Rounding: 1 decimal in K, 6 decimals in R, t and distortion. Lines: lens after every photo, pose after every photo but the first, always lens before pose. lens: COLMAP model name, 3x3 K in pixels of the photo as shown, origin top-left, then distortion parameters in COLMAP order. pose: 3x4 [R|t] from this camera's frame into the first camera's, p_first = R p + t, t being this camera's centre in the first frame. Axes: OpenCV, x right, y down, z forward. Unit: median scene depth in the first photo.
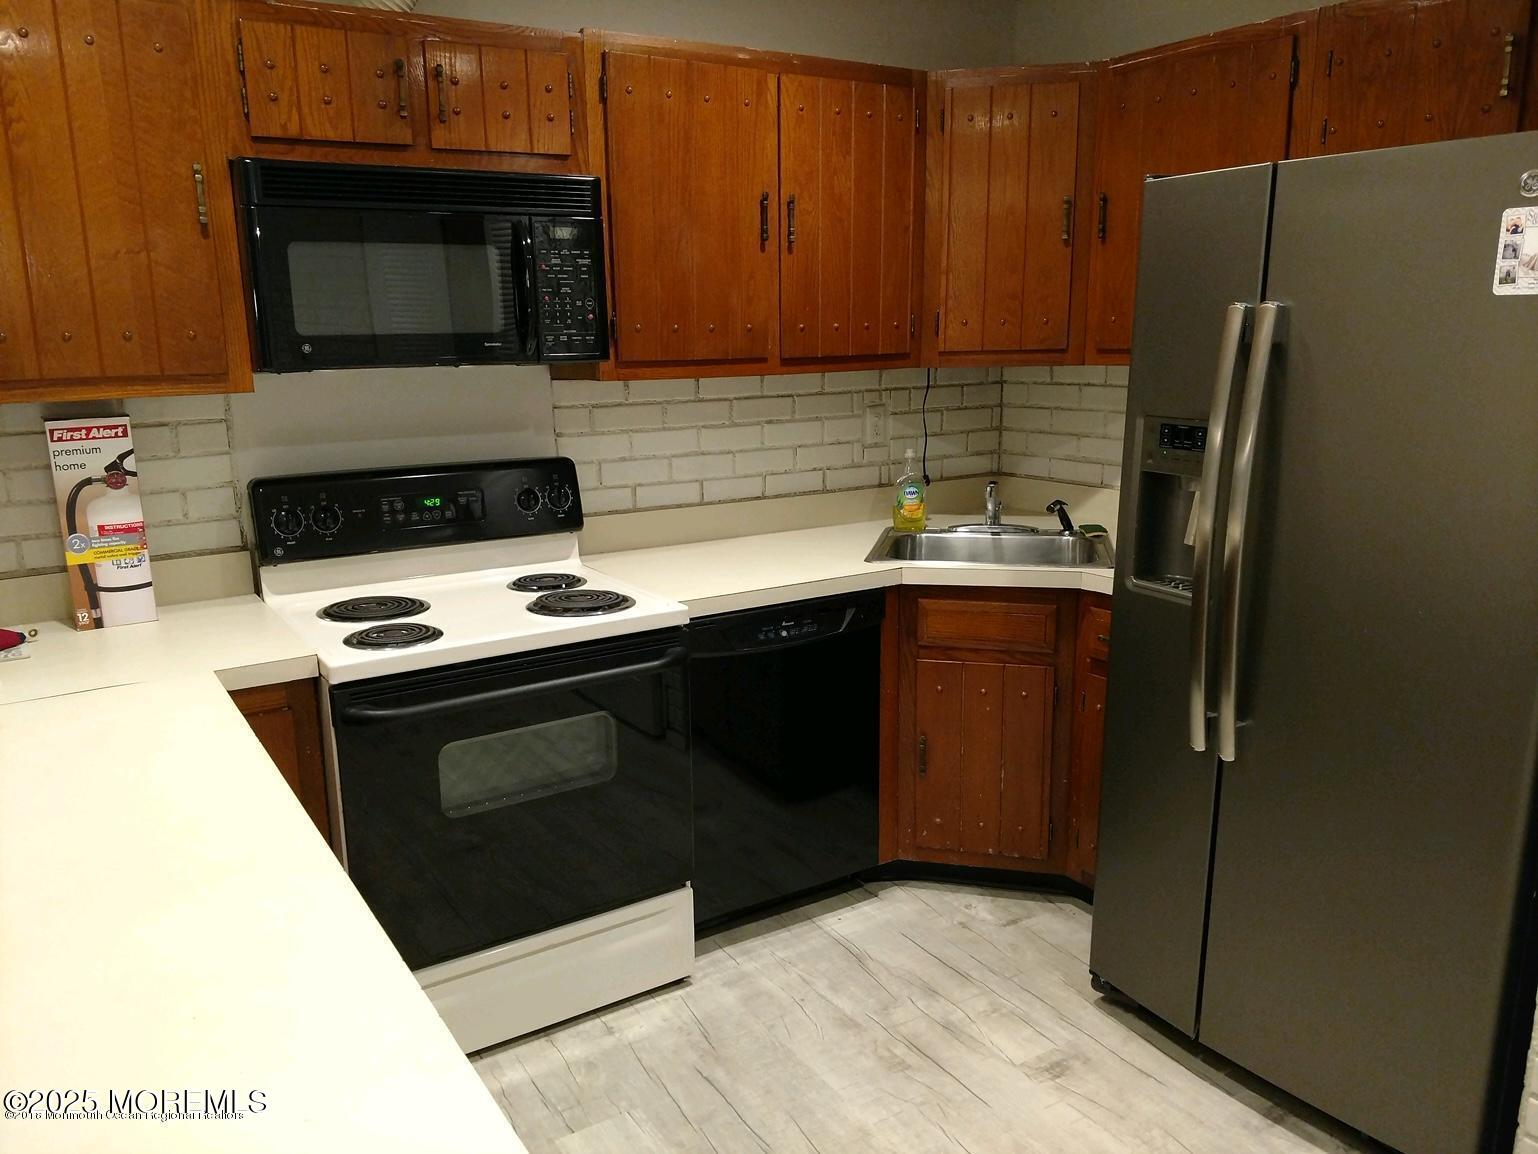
lens RADIAL K [[1157.4, 0, 748.5], [0, 1157.4, 595.2], [0, 0, 1]] dist [0.117809, -0.196292]
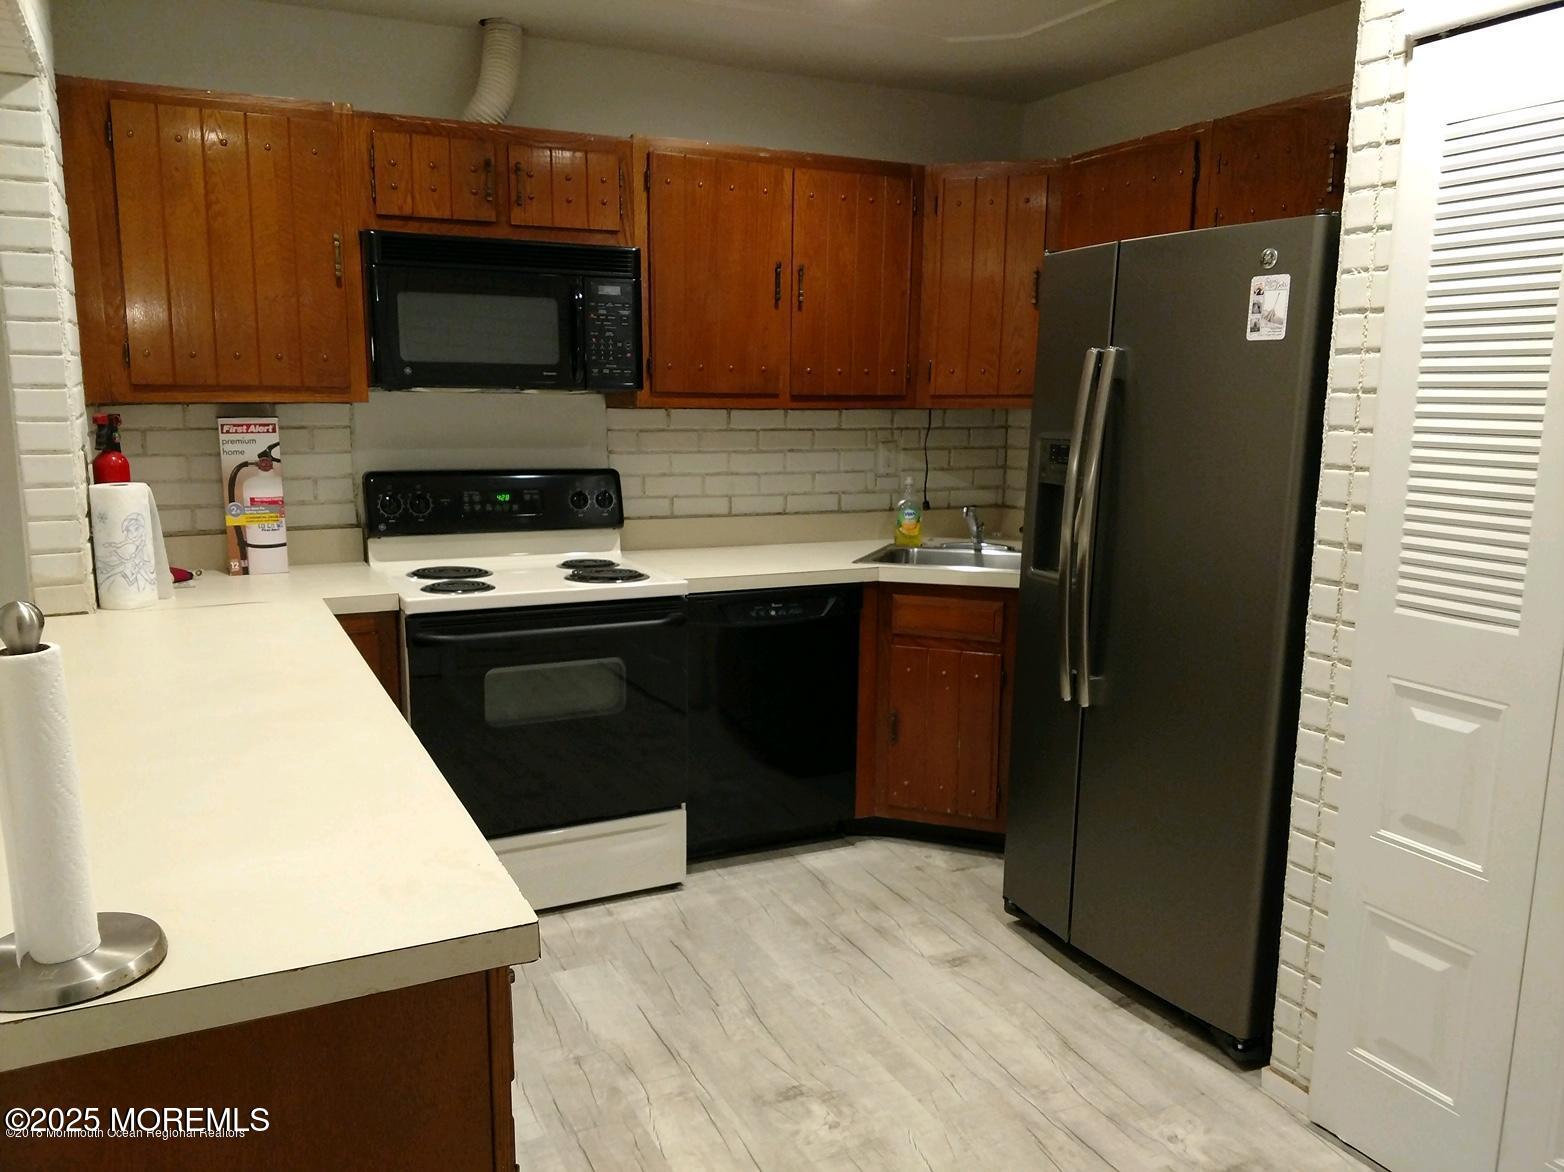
lens RADIAL K [[1181.3, 0, 768.7], [0, 1181.3, 605.1], [0, 0, 1]] dist [0.212150, -0.479595]
pose [[0.993682, 0.043128, -0.103613, 0.164120], [-0.048534, 0.997558, -0.050229, 0.092881], [0.101194, 0.054941, 0.993349, -0.271037]]
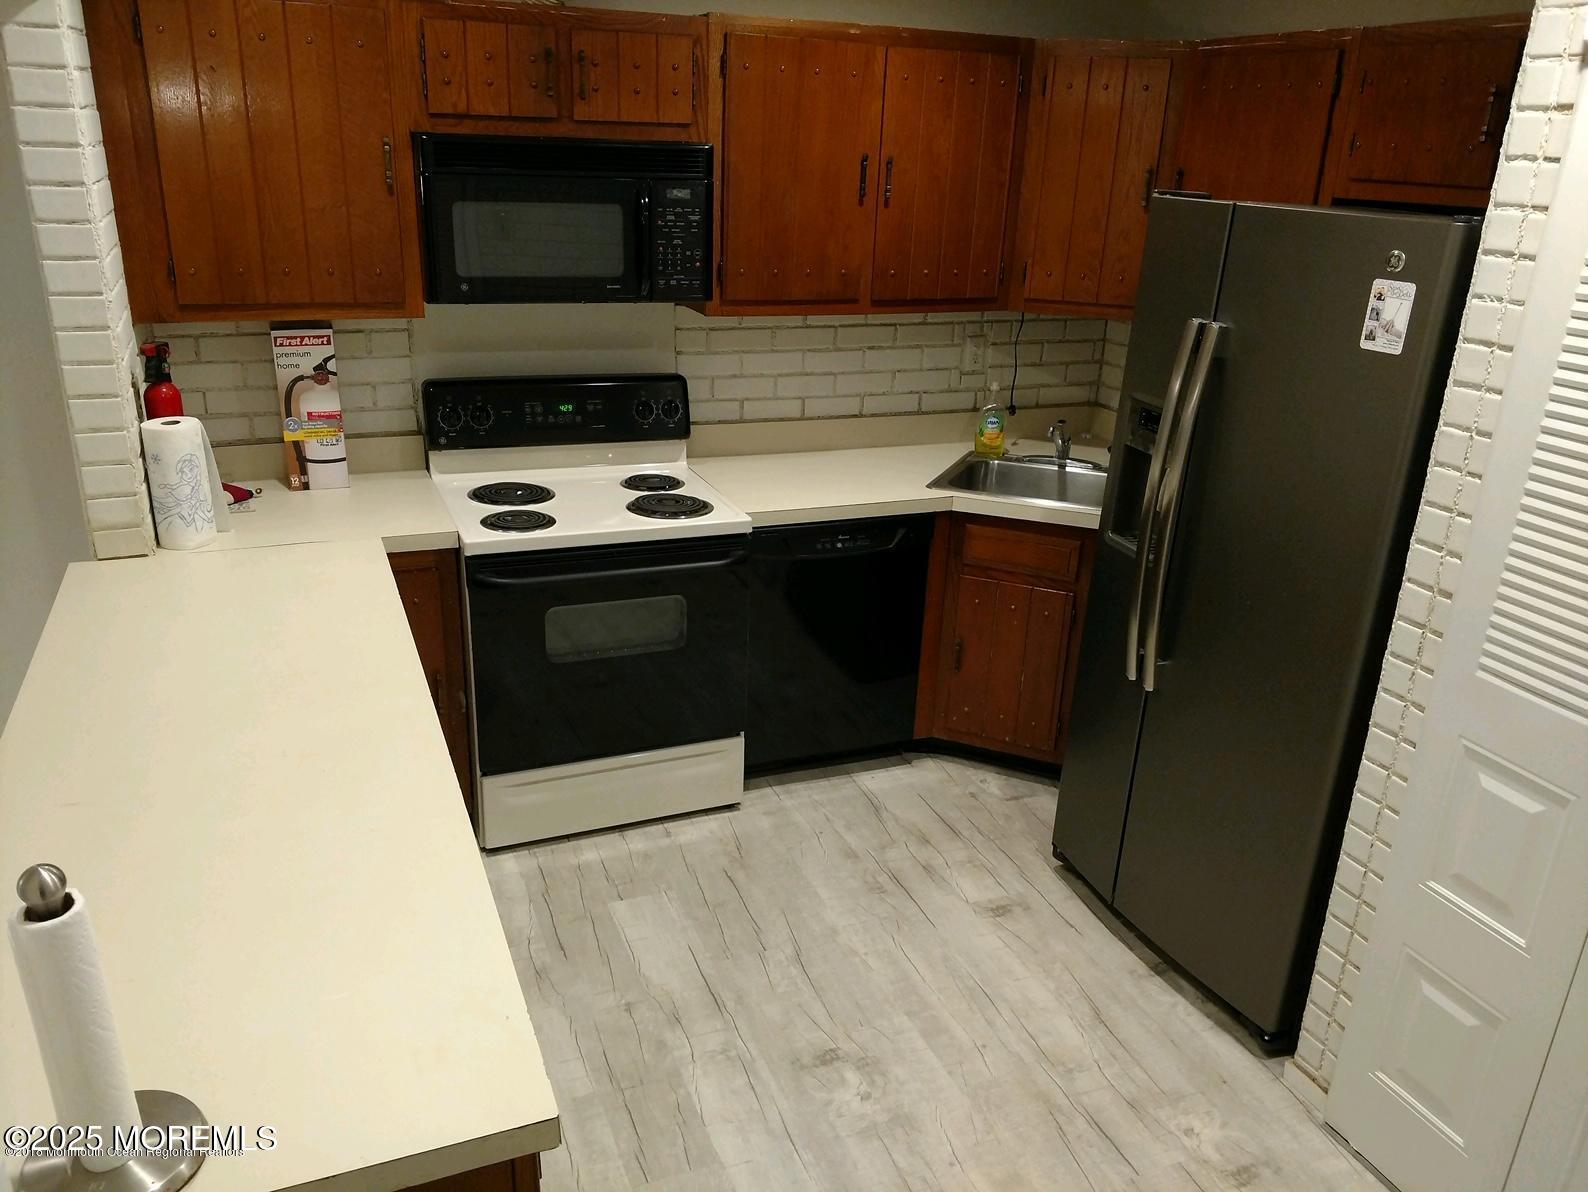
lens RADIAL K [[1194.6, 0, 798.5], [0, 1194.6, 617.2], [0, 0, 1]] dist [0.197374, -0.420177]
pose [[0.984984, 0.109921, -0.133128, 0.170061], [-0.089863, 0.984851, 0.148299, -0.075976], [0.147412, -0.134109, 0.979941, -0.249354]]
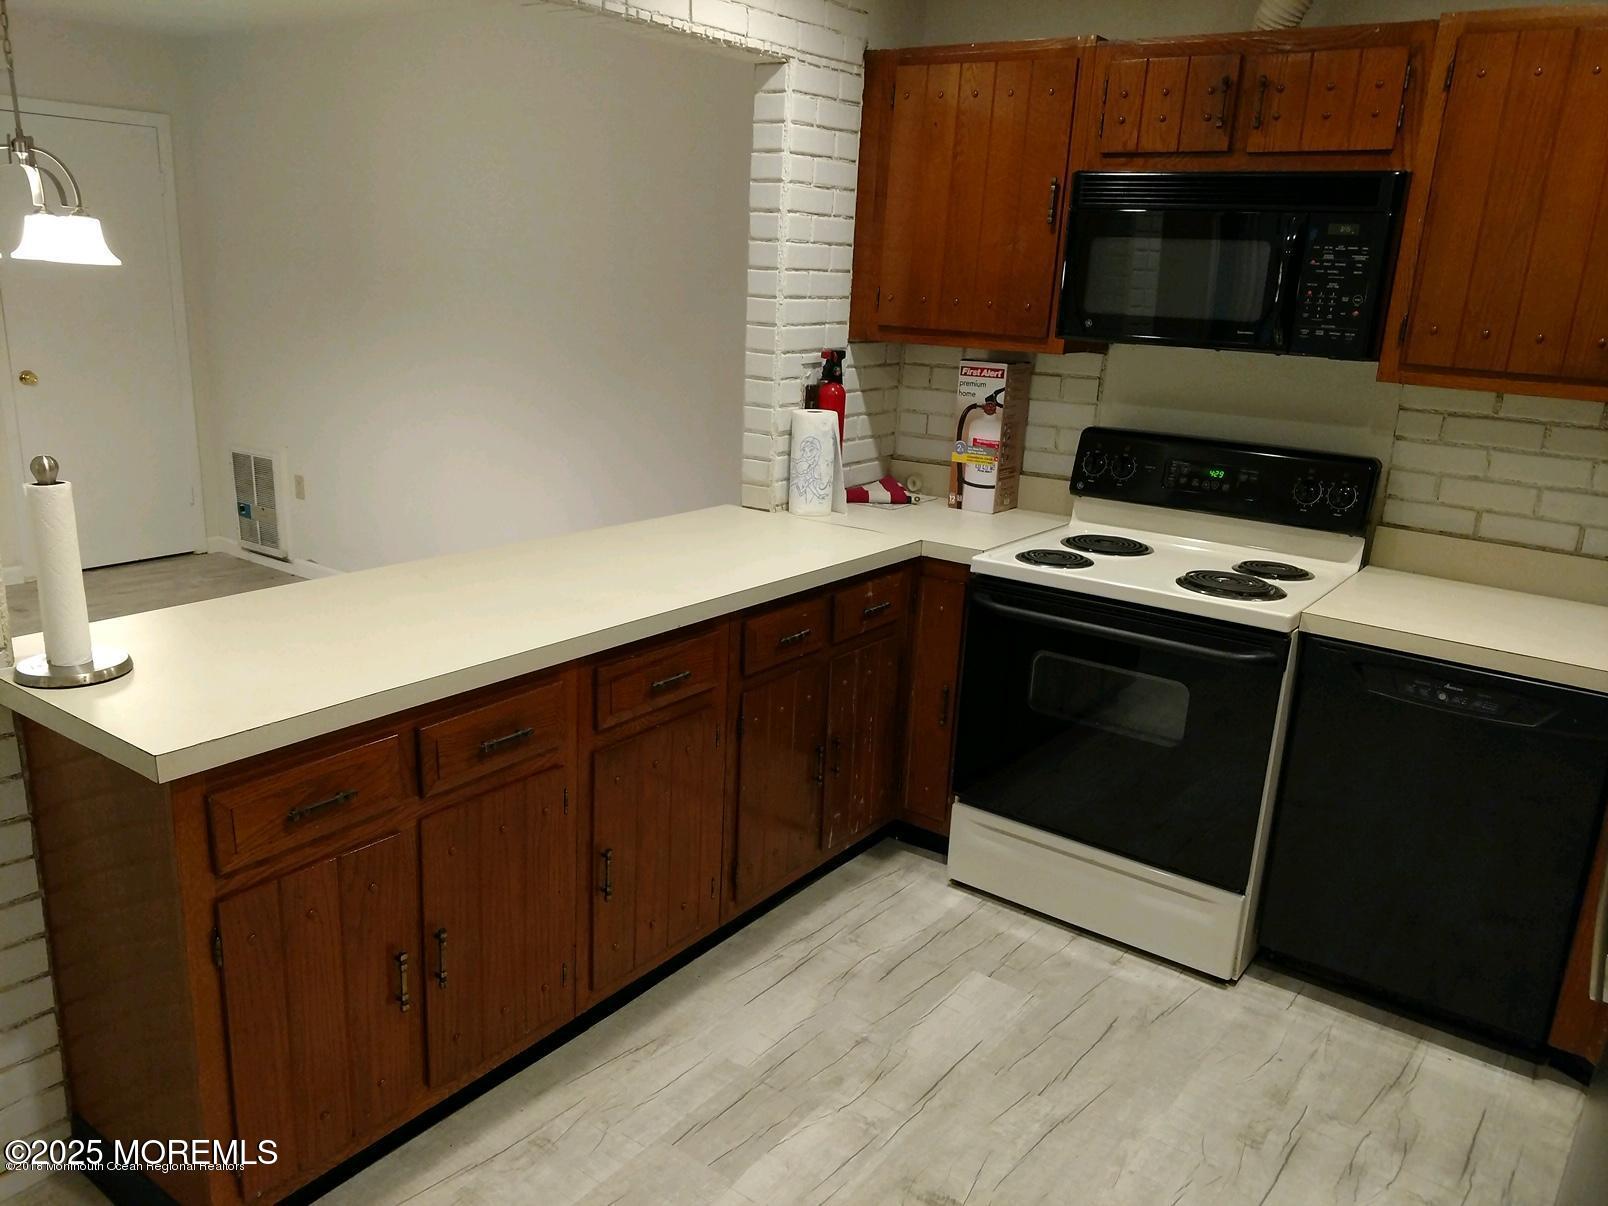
lens RADIAL K [[1249.0, 0, 793.1], [0, 1249.0, 624.4], [0, 0, 1]] dist [0.106096, -0.165398]
pose [[0.372622, 0.288520, -0.881992, 0.693031], [-0.262847, 0.944331, 0.197865, -0.079584], [0.889980, 0.158100, 0.427715, 0.169252]]
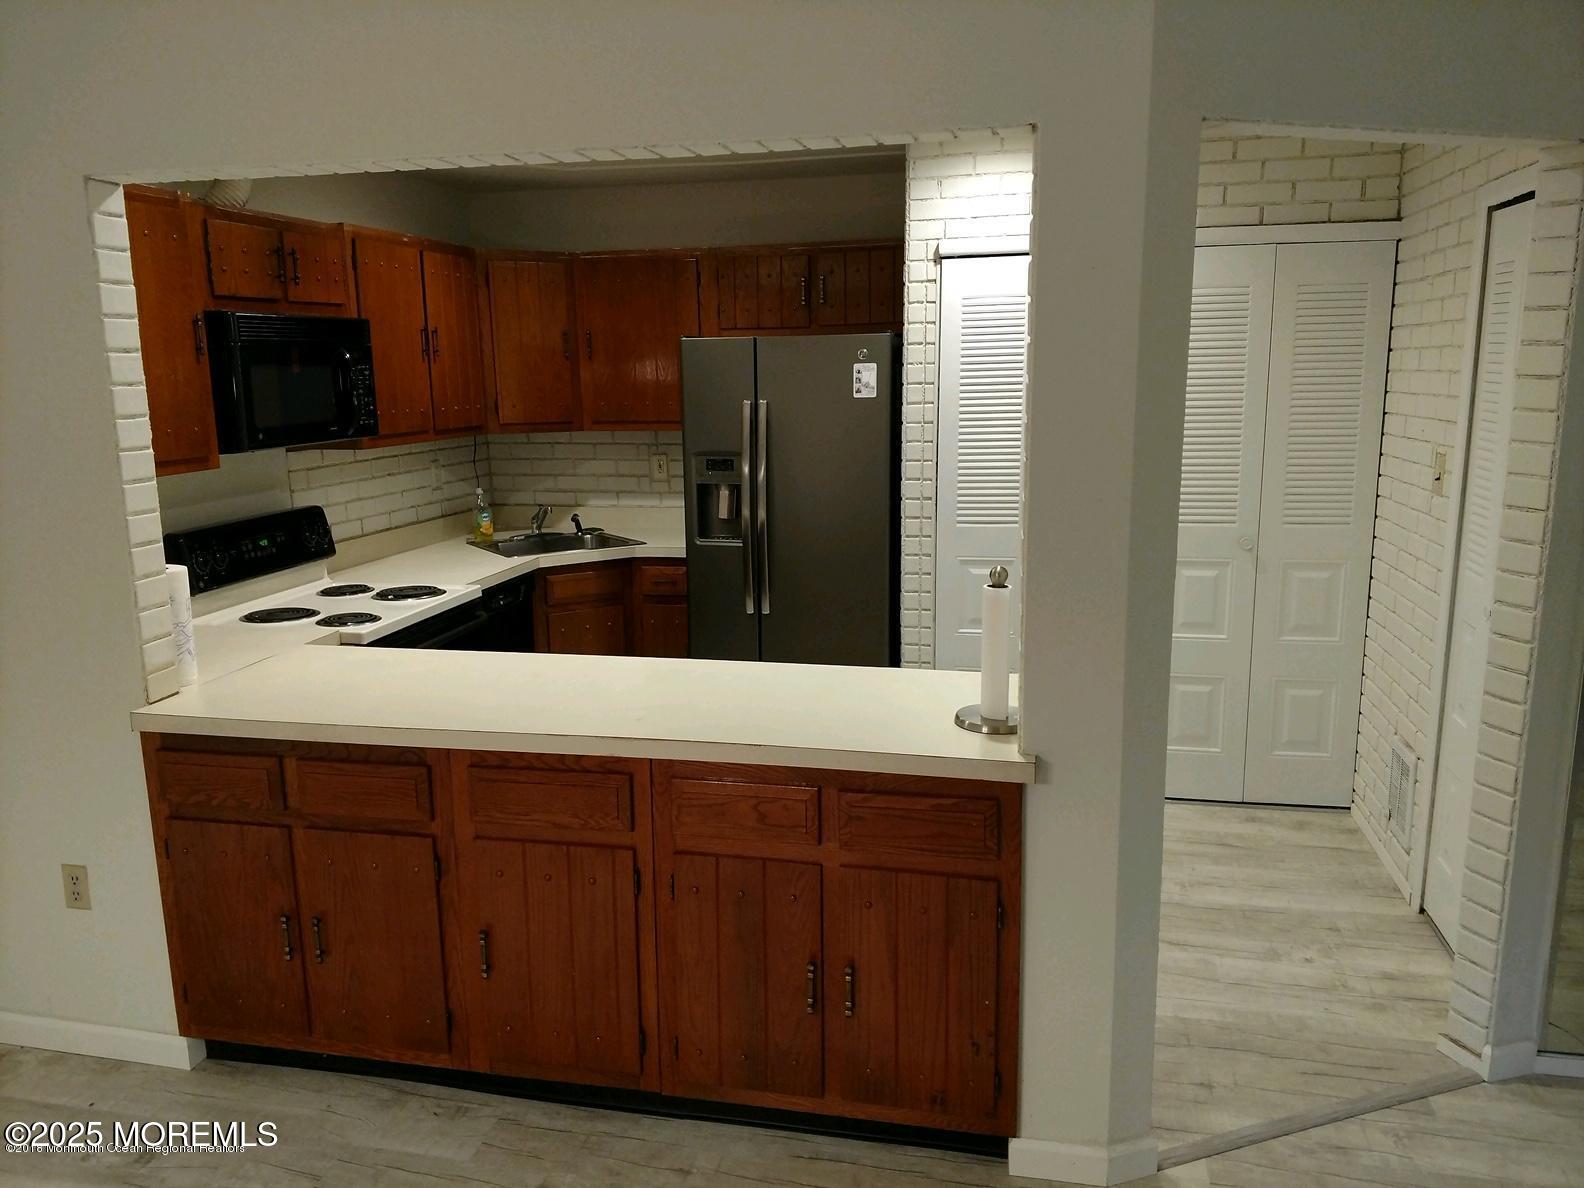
lens RADIAL K [[1192.0, 0, 770.9], [0, 1192.0, 612.8], [0, 0, 1]] dist [0.117809, -0.196292]
pose [[0.704436, -0.141668, 0.695485, -0.891745], [0.166782, 0.985481, 0.031810, 0.059189], [-0.689893, 0.093587, 0.717836, -0.454177]]
